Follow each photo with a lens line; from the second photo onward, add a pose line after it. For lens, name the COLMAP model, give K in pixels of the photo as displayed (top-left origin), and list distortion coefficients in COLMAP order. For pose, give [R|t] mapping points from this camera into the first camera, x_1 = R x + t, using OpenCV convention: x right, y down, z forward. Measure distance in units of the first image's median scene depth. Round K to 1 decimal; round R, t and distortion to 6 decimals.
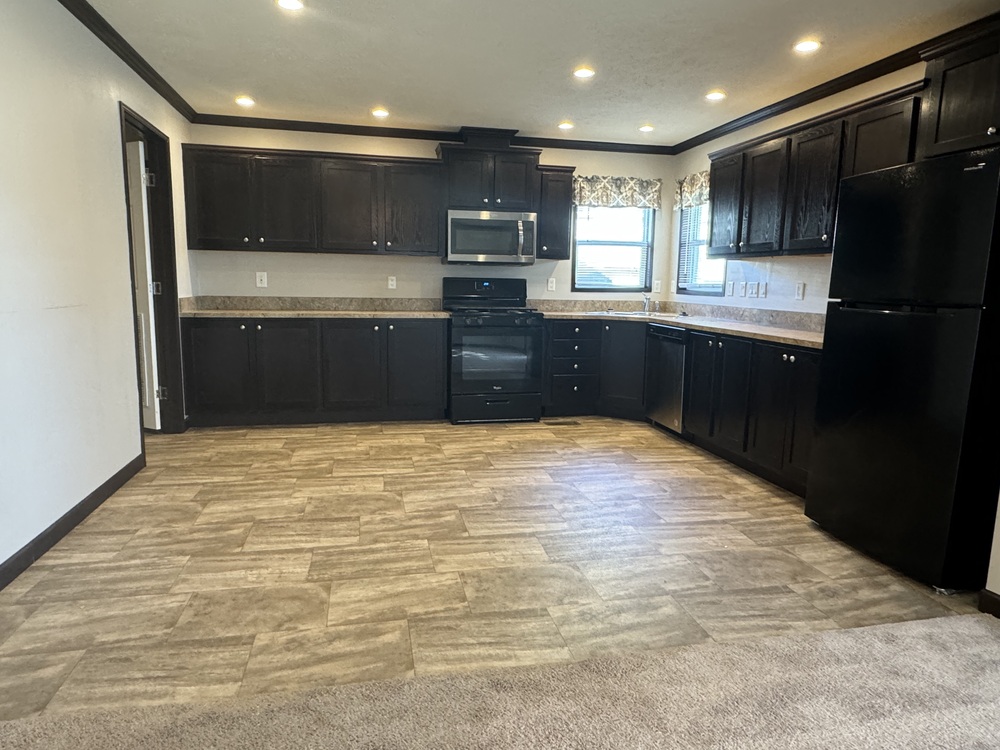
lens RADIAL K [[605.5, 0, 504.7], [0, 605.5, 367.7], [0, 0, 1]] dist [-0.001901, 0.002637]
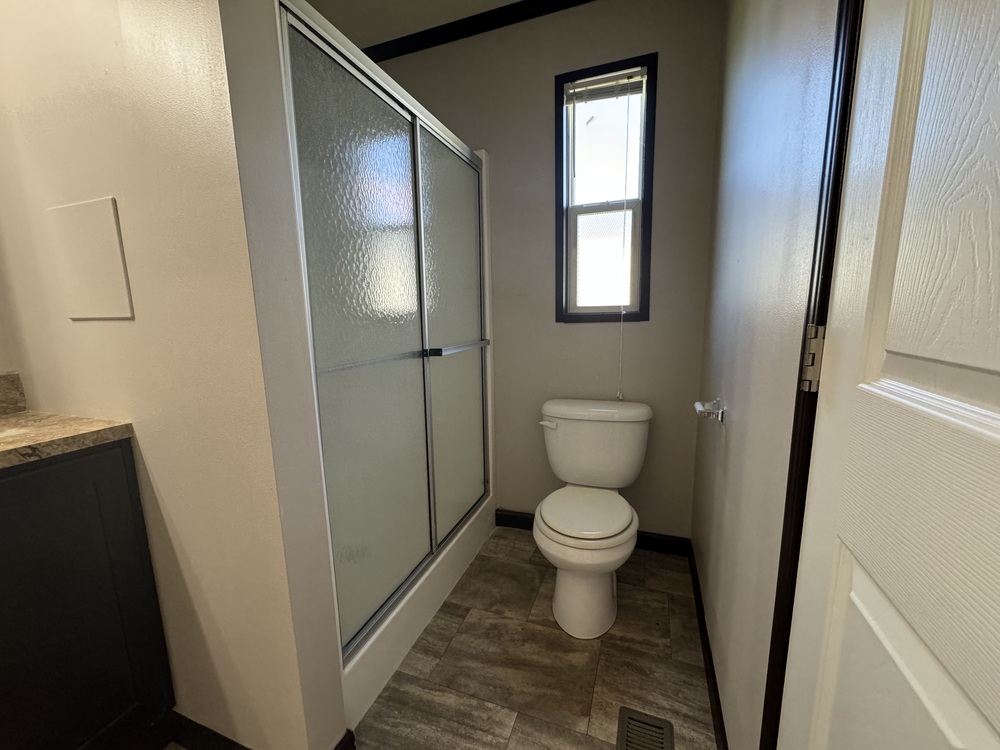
lens RADIAL K [[398.3, 0, 502.5], [0, 398.3, 380.0], [0, 0, 1]] dist [-0.000541, -0.000012]
pose [[0.839646, 0.063725, -0.539383, 0.033982], [-0.045429, 0.997853, 0.047172, -0.046016], [0.541231, -0.015104, 0.840738, 0.376192]]
